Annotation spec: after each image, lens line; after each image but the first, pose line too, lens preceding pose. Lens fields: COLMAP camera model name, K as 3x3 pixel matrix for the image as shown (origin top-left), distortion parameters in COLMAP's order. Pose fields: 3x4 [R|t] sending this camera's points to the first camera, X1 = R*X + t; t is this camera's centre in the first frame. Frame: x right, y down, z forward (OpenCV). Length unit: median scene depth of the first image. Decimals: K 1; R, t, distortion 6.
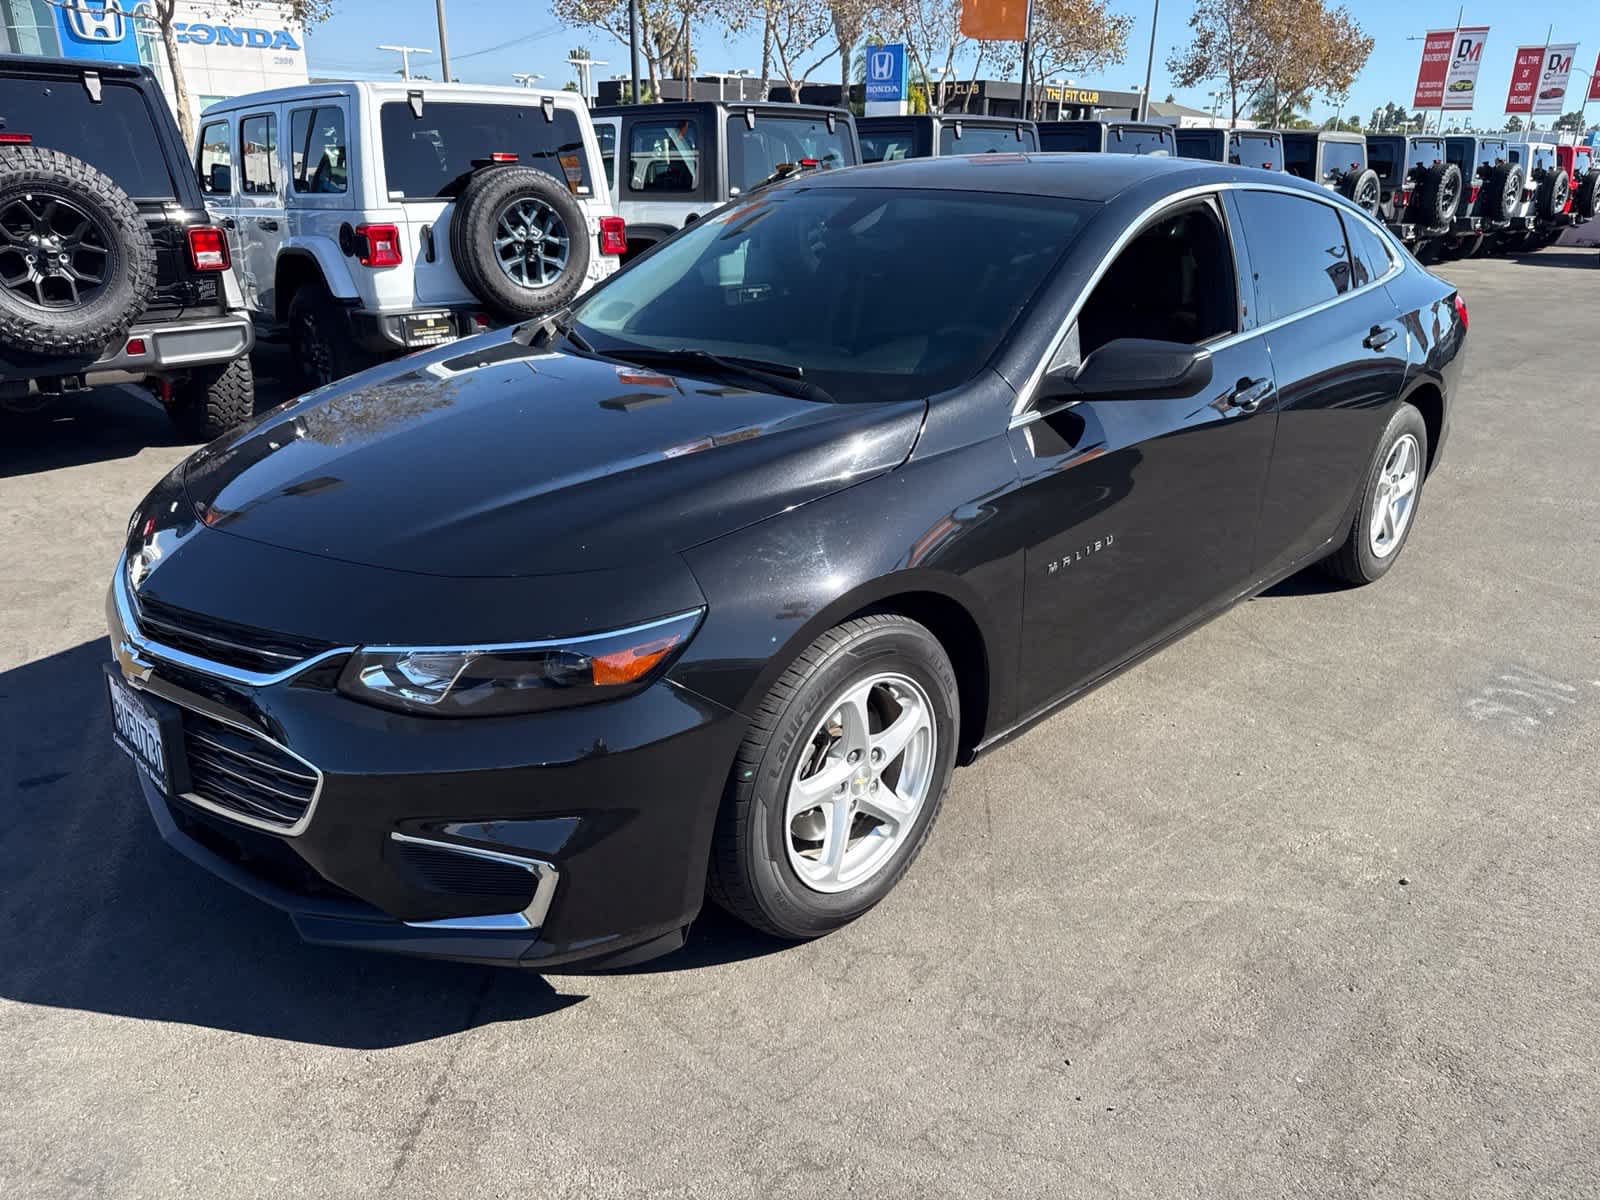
lens RADIAL K [[1135.9, 0, 804.0], [0, 1135.9, 603.6], [0, 0, 1]] dist [0.019870, -0.023081]
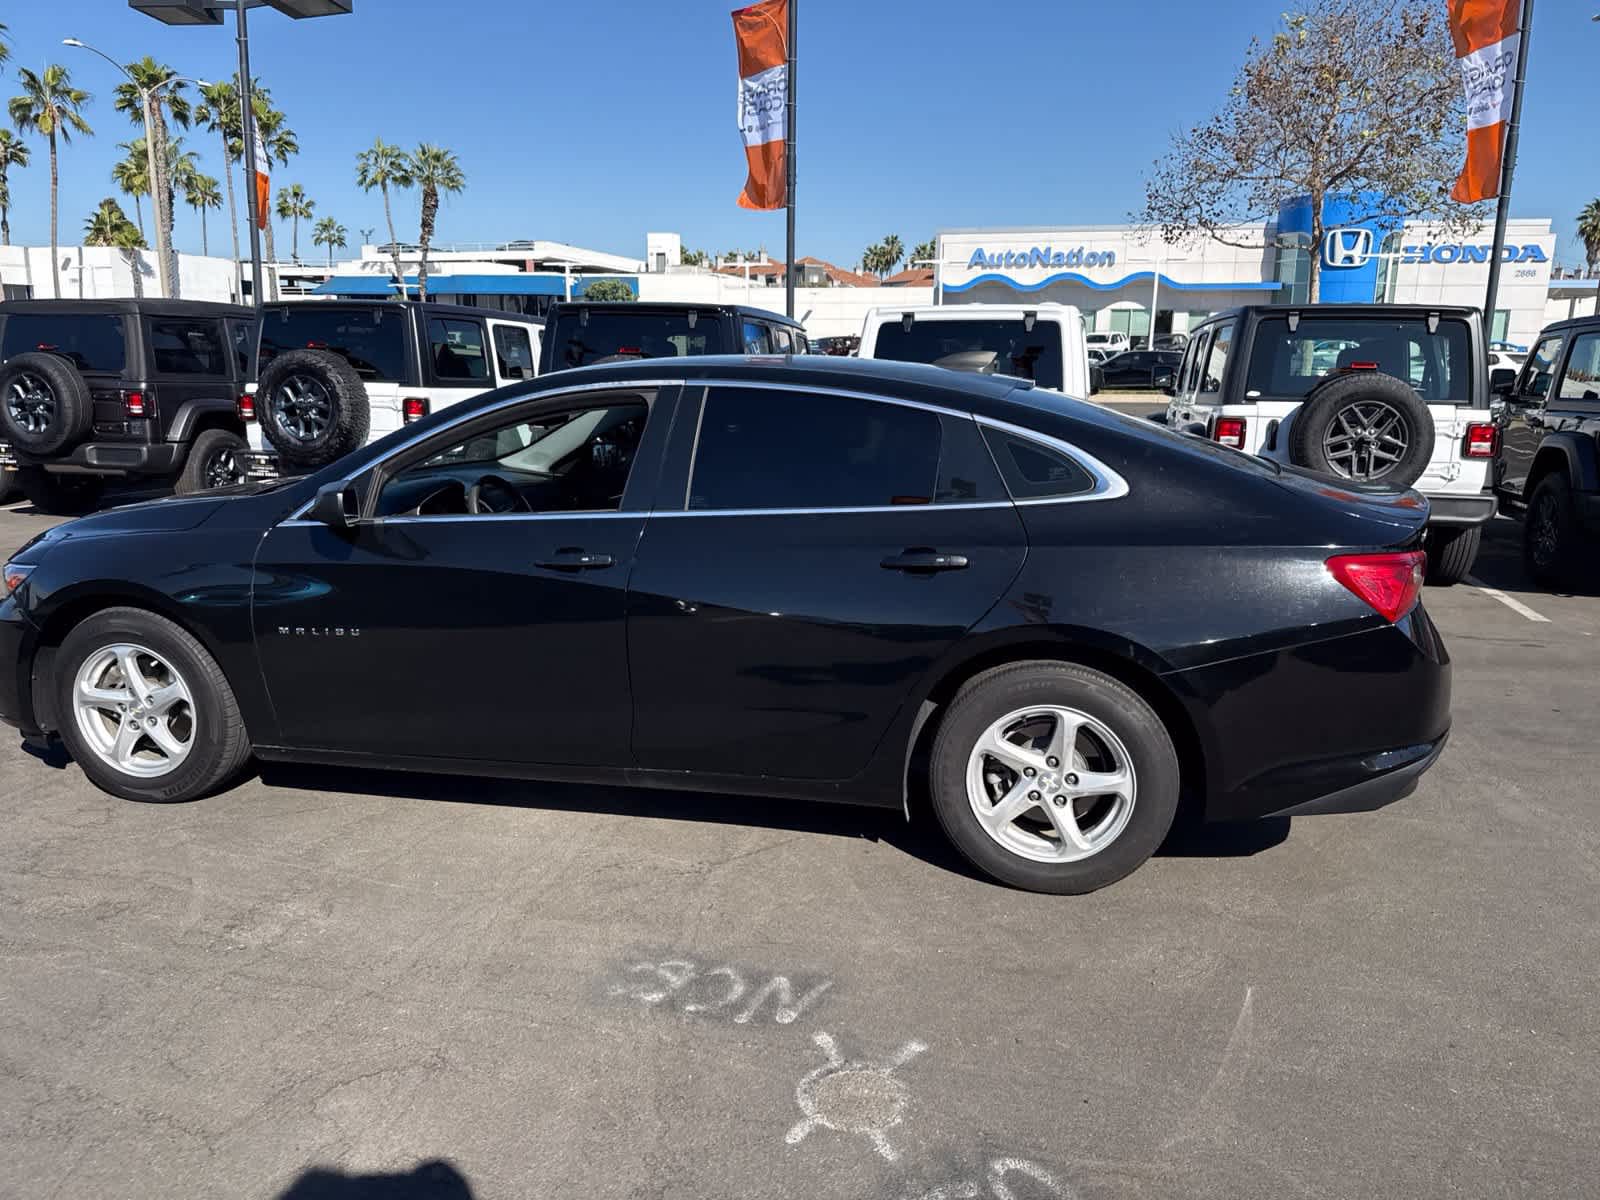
lens RADIAL K [[1135.9, 0, 806.4], [0, 1135.9, 594.9], [0, 0, 1]] dist [0.019870, -0.023081]
pose [[0.536992, 0.169348, -0.826415, 1.227457], [-0.310879, 0.950422, -0.007245, -0.188091], [0.784216, 0.260805, 0.563016, 0.499075]]
